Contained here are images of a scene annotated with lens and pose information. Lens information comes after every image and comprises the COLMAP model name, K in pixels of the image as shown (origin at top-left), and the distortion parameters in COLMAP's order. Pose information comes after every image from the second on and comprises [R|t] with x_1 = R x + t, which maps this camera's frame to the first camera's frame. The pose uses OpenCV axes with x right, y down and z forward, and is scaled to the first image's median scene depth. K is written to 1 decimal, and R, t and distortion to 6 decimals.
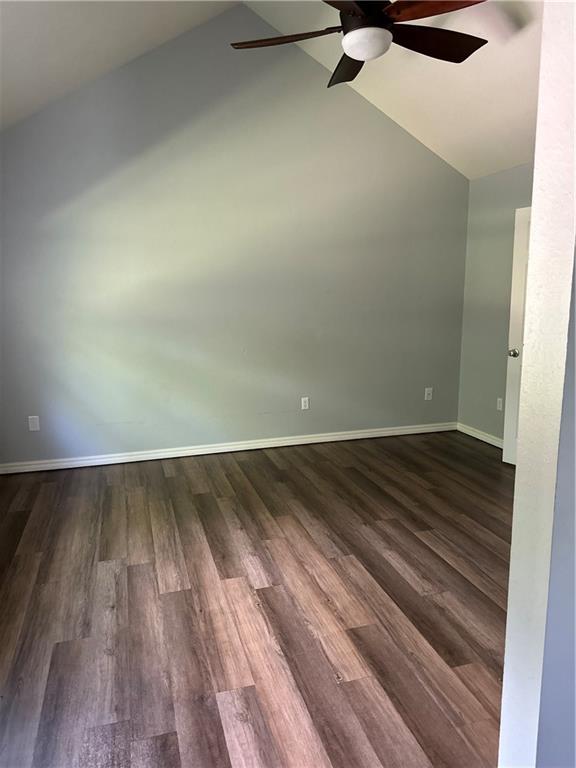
lens RADIAL K [[547.5, 0, 283.0], [0, 547.5, 380.0], [0, 0, 1]] dist [0.012534, -0.001350]
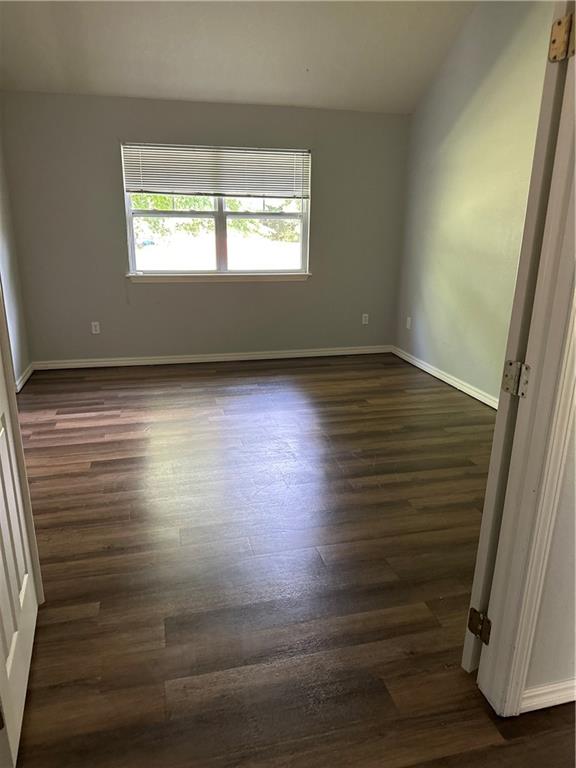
lens RADIAL K [[547.5, 0, 284.1], [0, 547.5, 388.1], [0, 0, 1]] dist [0.012534, -0.001350]
pose [[-0.028254, 0.314165, -0.948948, 1.503299], [-0.196653, 0.929028, 0.313425, -0.227113], [0.980066, 0.195469, 0.035533, 1.279163]]
